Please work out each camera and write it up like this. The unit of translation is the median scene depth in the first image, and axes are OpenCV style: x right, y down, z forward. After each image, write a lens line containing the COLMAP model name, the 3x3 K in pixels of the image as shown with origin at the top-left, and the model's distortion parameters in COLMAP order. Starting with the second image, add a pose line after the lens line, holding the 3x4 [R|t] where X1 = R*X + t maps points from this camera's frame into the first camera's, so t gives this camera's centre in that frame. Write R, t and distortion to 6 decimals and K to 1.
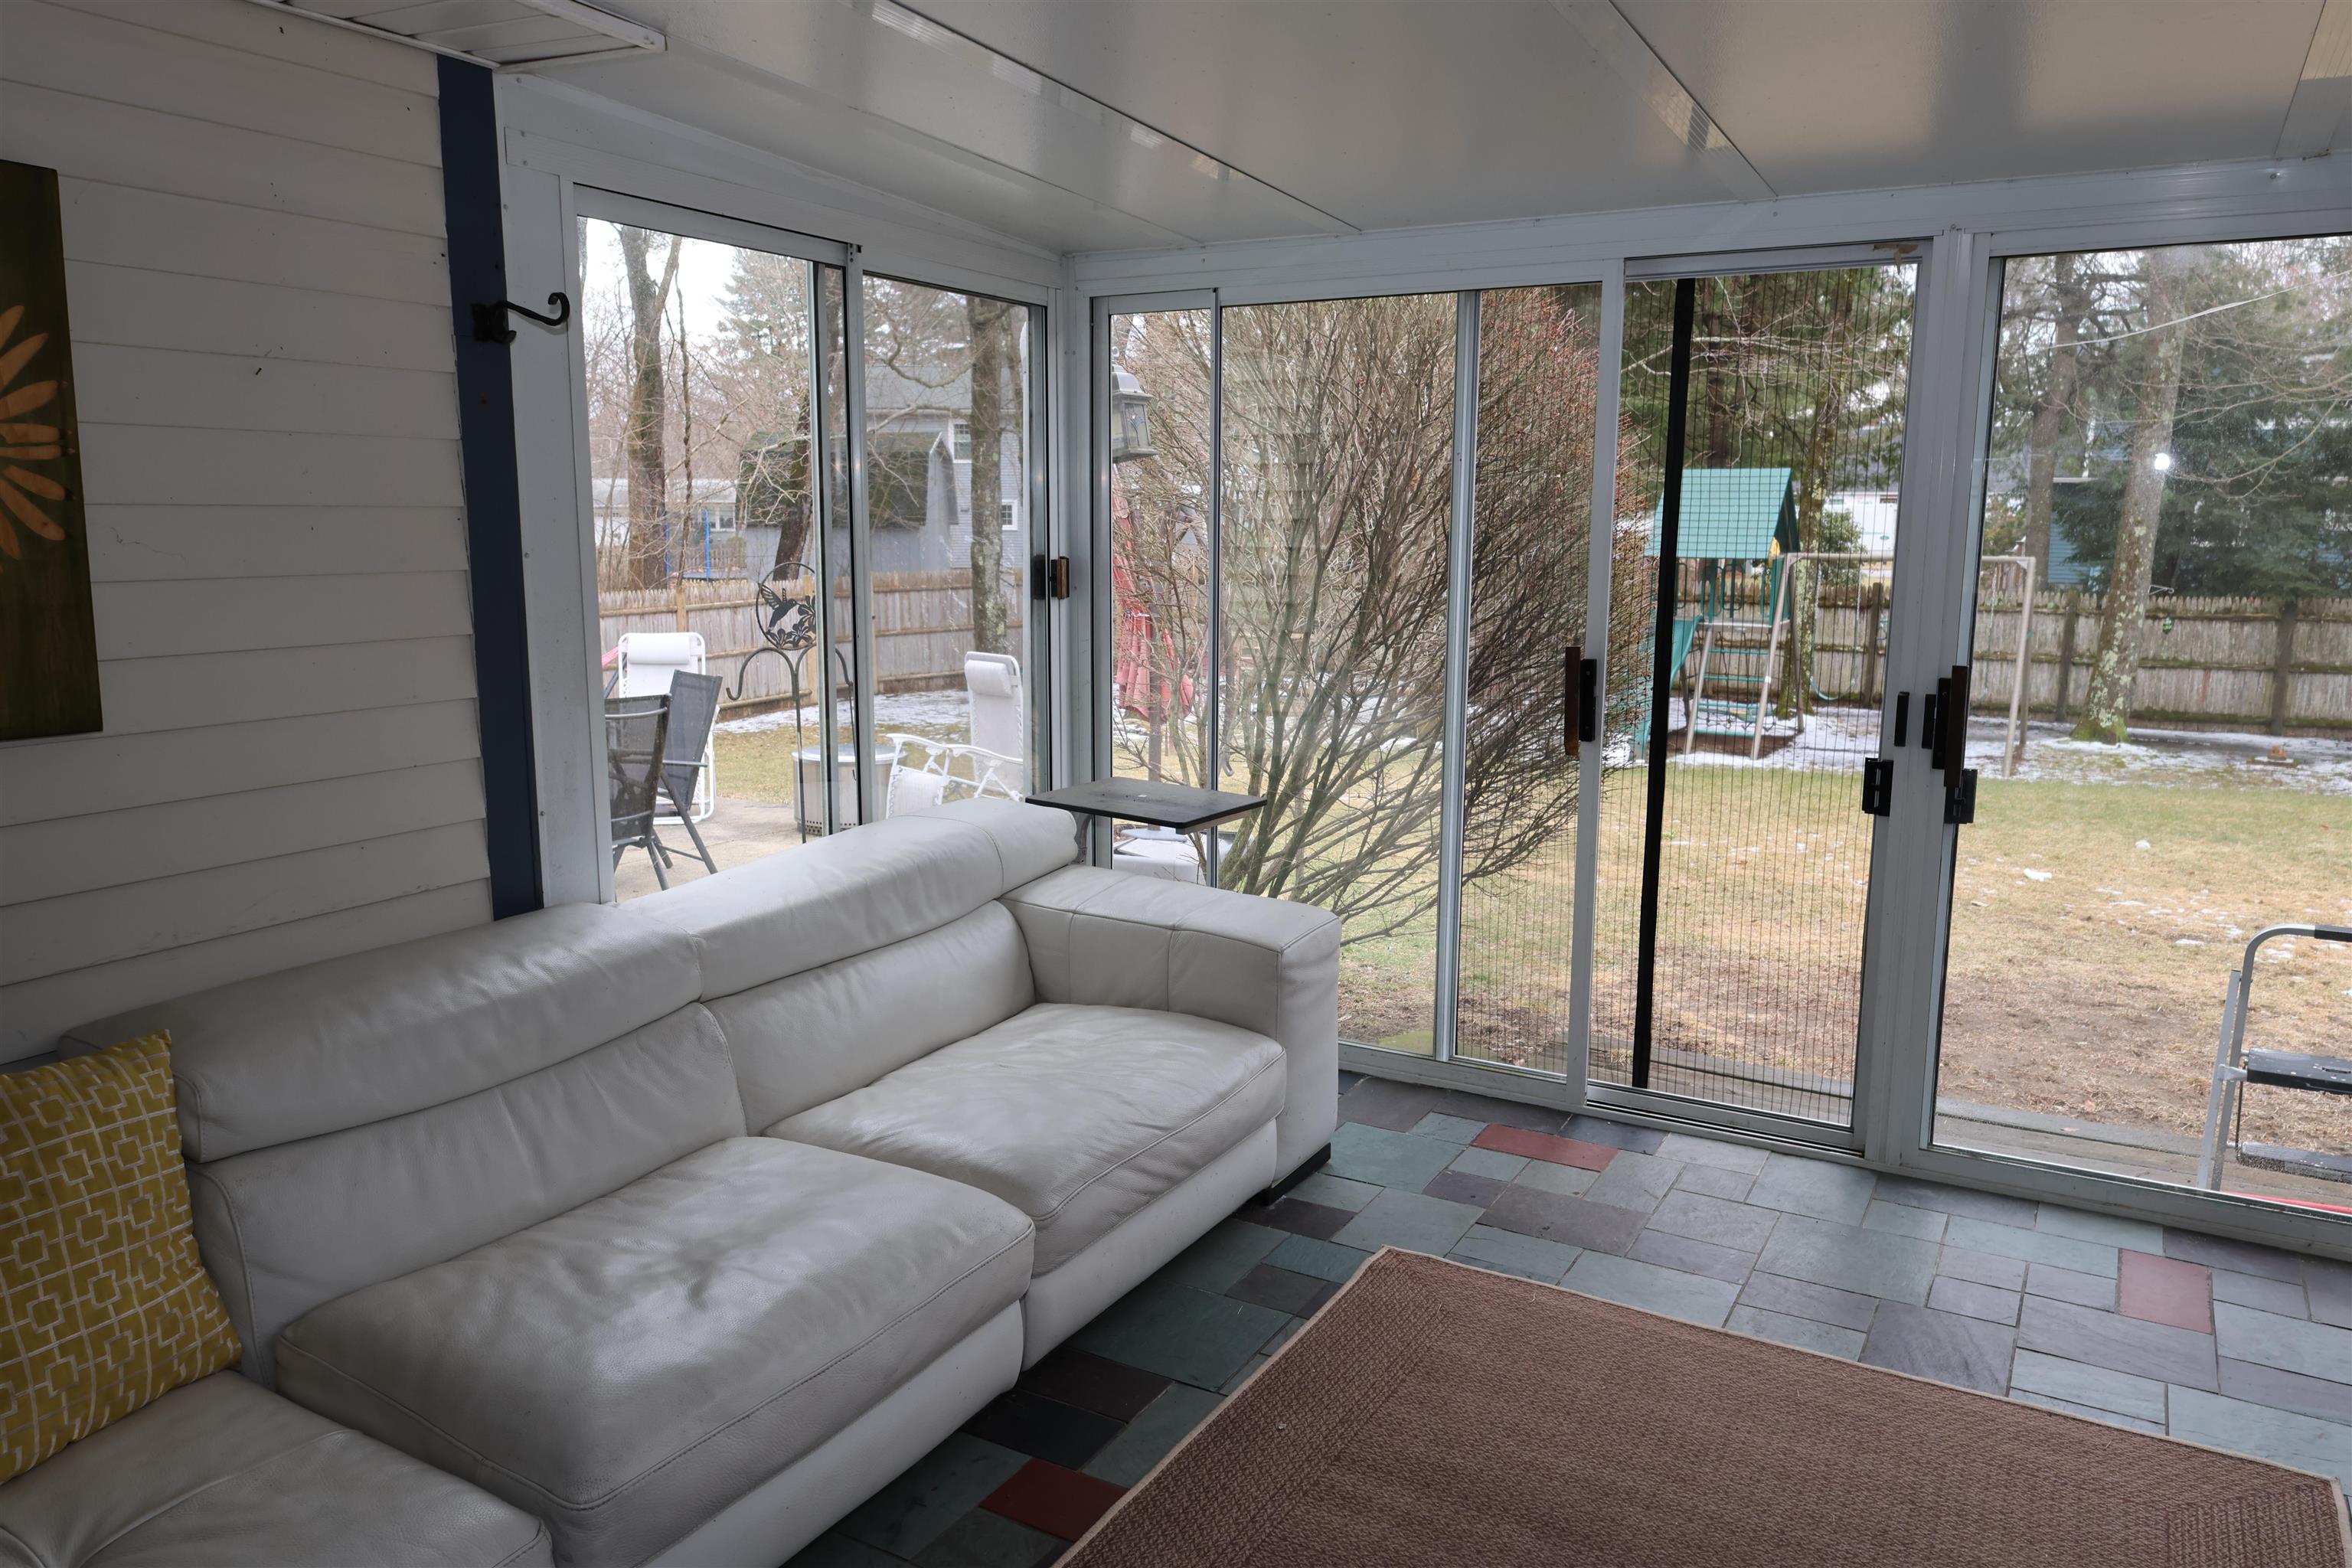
lens RADIAL K [[1609.3, 0, 1182.7], [0, 1609.3, 783.2], [0, 0, 1]] dist [-0.007631, -0.001459]
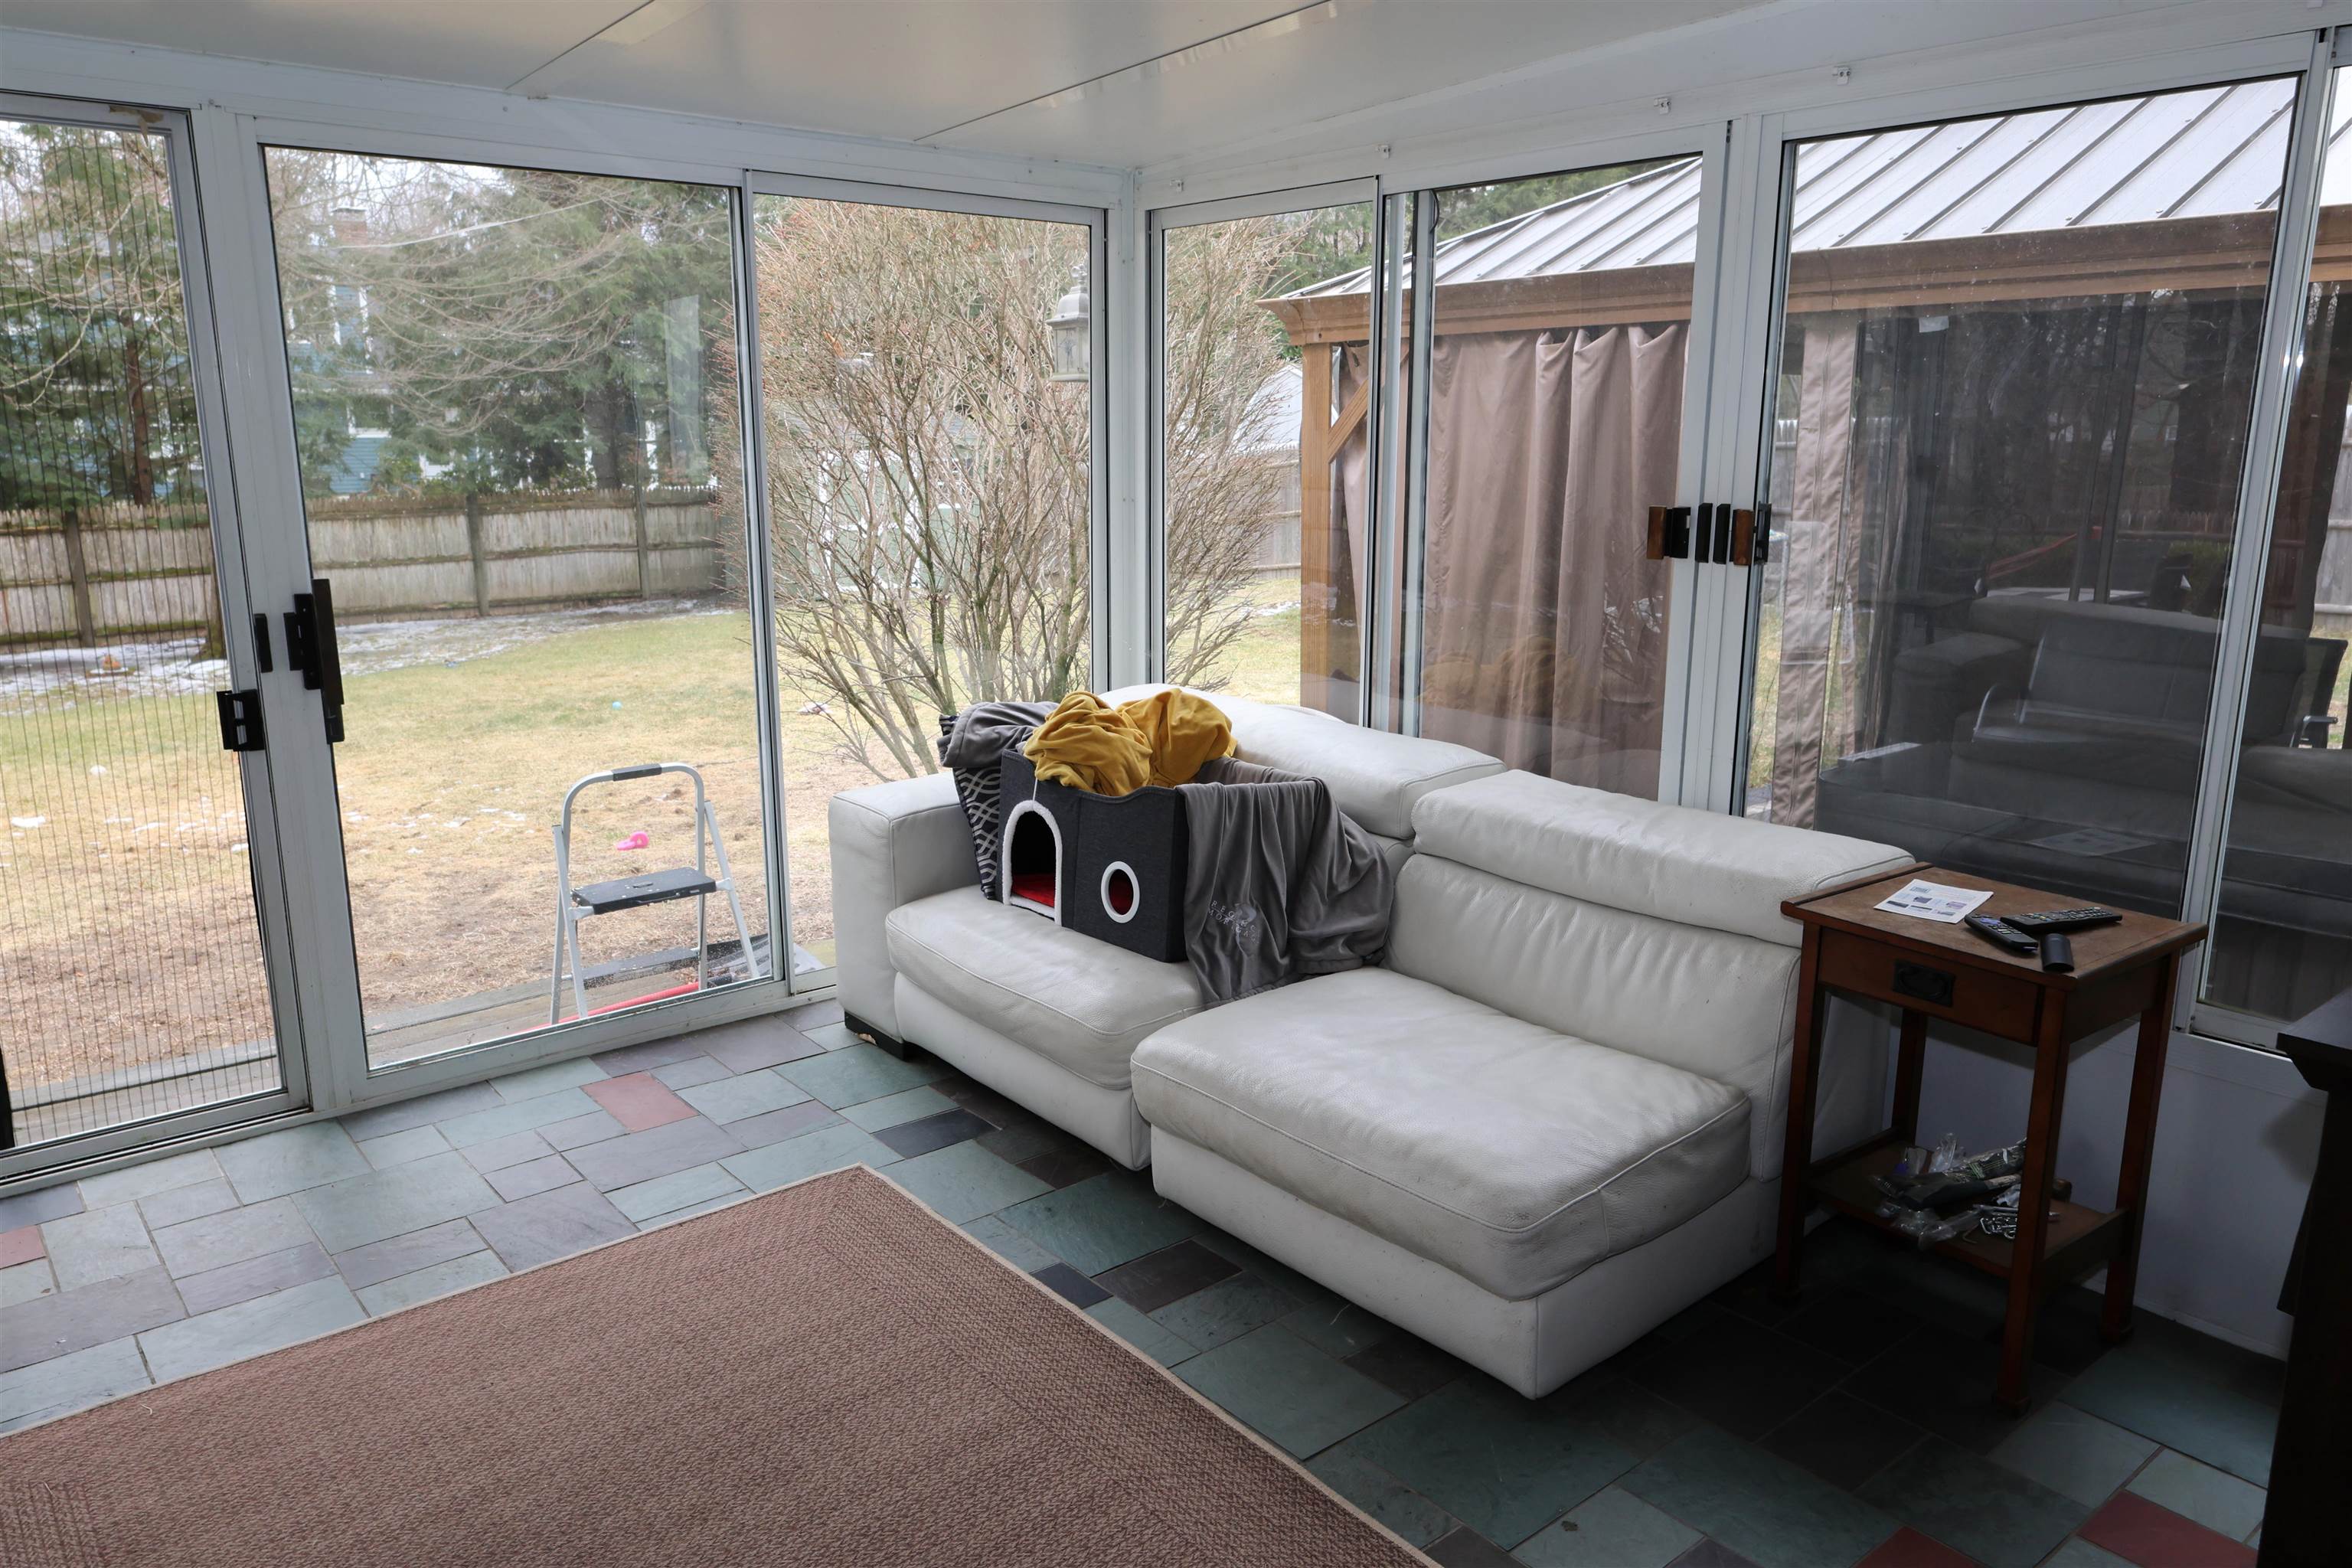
lens RADIAL K [[1609.3, 0, 1183.0], [0, 1609.3, 787.4], [0, 0, 1]] dist [-0.007631, -0.001459]
pose [[0.347670, -0.209552, 0.913900, -0.216678], [0.156947, 0.973960, 0.163616, -0.024983], [-0.924388, 0.086550, 0.371505, 0.160815]]
